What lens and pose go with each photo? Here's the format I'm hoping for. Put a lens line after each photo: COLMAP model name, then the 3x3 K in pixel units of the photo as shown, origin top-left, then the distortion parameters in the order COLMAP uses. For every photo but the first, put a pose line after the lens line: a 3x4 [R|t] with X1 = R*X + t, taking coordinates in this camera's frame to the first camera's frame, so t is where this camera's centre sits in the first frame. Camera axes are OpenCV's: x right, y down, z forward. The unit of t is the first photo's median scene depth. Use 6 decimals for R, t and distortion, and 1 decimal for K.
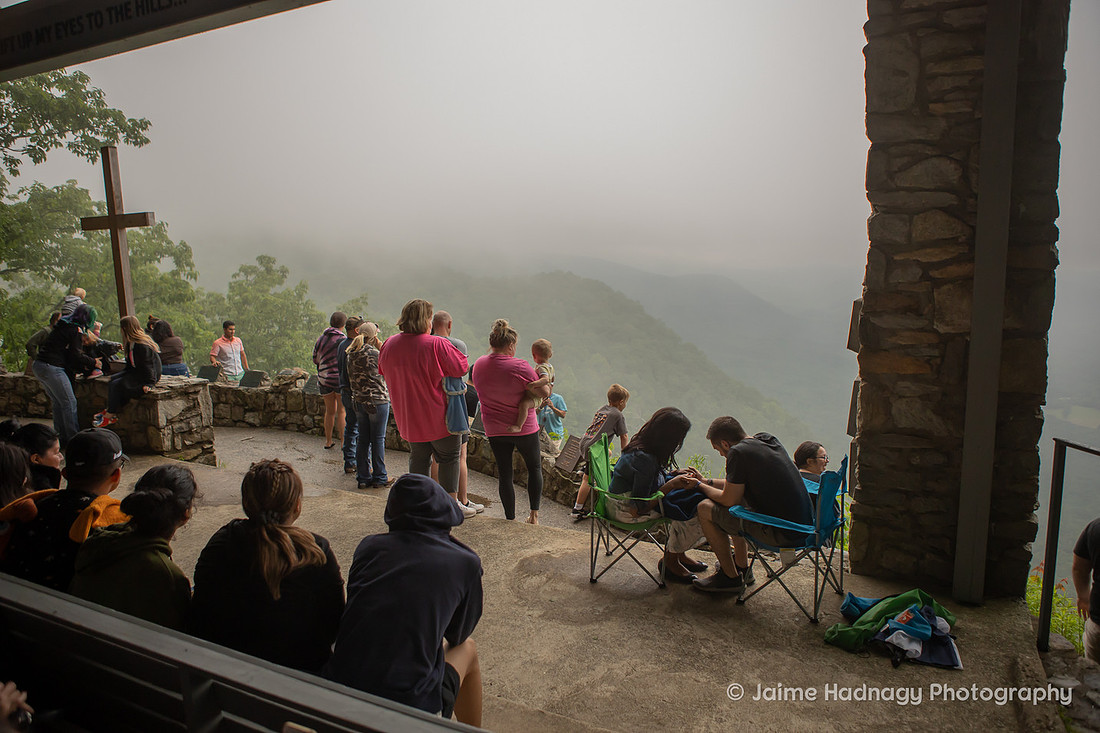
lens RADIAL K [[756.3, 0, 553.9], [0, 756.3, 368.2], [0, 0, 1]] dist [-0.089185, 0.050459]
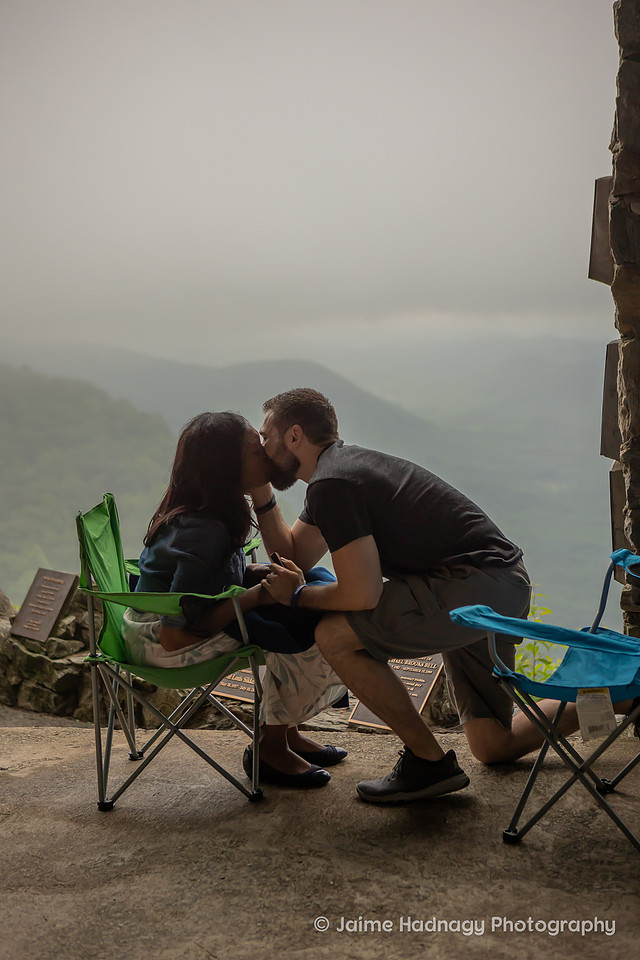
lens RADIAL K [[1406.8, 0, 318.1], [0, 1406.8, 480.3], [0, 0, 1]] dist [0.052673, 0.000000]
pose [[0.973712, -0.064076, 0.218584, 0.003291], [0.073114, 0.996761, -0.033503, 0.129841], [-0.215730, 0.048604, 0.975243, 0.133595]]
